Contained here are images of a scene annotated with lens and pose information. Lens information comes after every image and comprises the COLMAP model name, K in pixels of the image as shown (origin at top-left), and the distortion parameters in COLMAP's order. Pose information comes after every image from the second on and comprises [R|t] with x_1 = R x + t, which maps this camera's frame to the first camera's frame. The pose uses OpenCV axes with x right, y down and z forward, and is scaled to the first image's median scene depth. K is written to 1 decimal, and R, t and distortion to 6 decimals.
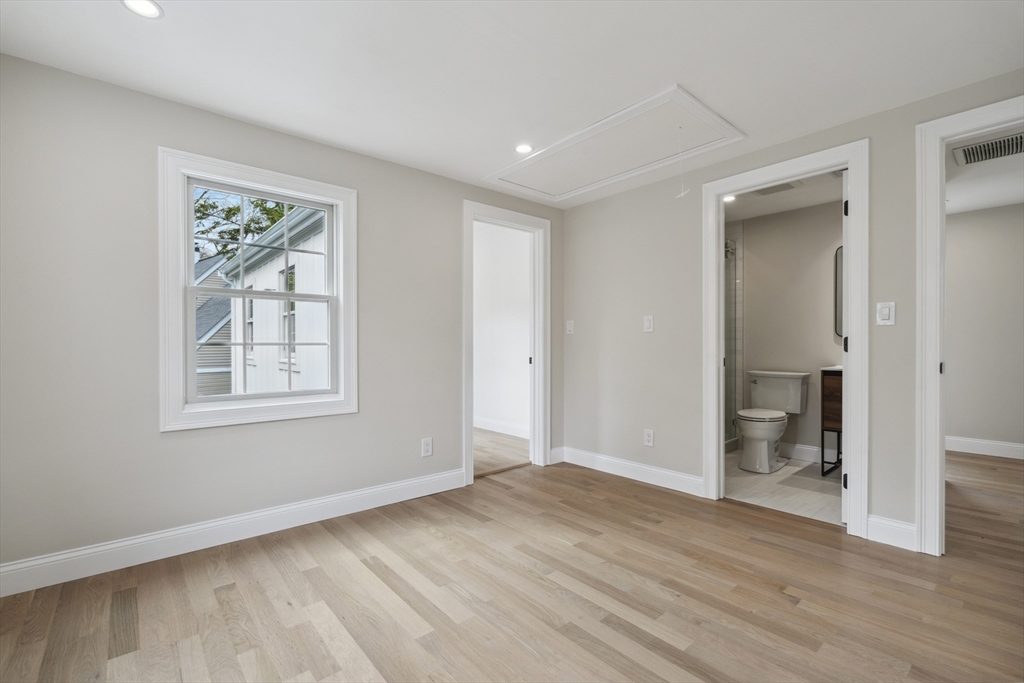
lens RADIAL K [[456.8, 0, 512.0], [0, 456.8, 338.4], [0, 0, 1]] dist [-0.003770, -0.000327]
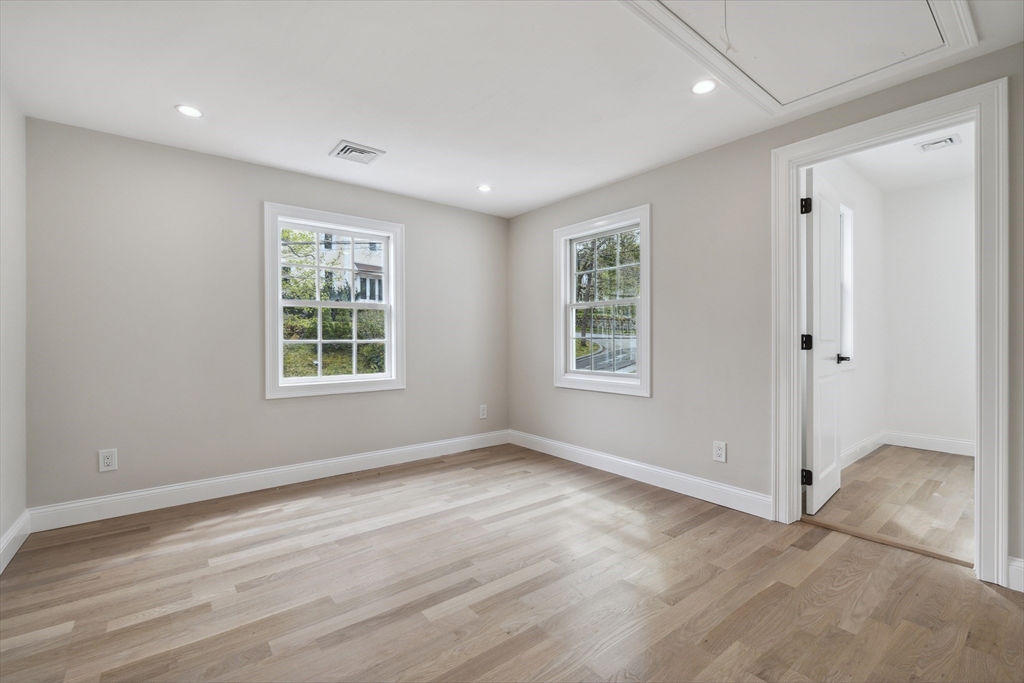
lens RADIAL K [[456.8, 0, 512.0], [0, 456.8, 338.4], [0, 0, 1]] dist [-0.003770, -0.000327]
pose [[-0.049681, 0.000451, -0.998765, 0.910176], [0.017473, 0.999847, -0.000418, 0.008631], [0.998612, -0.017472, -0.049681, 0.789380]]
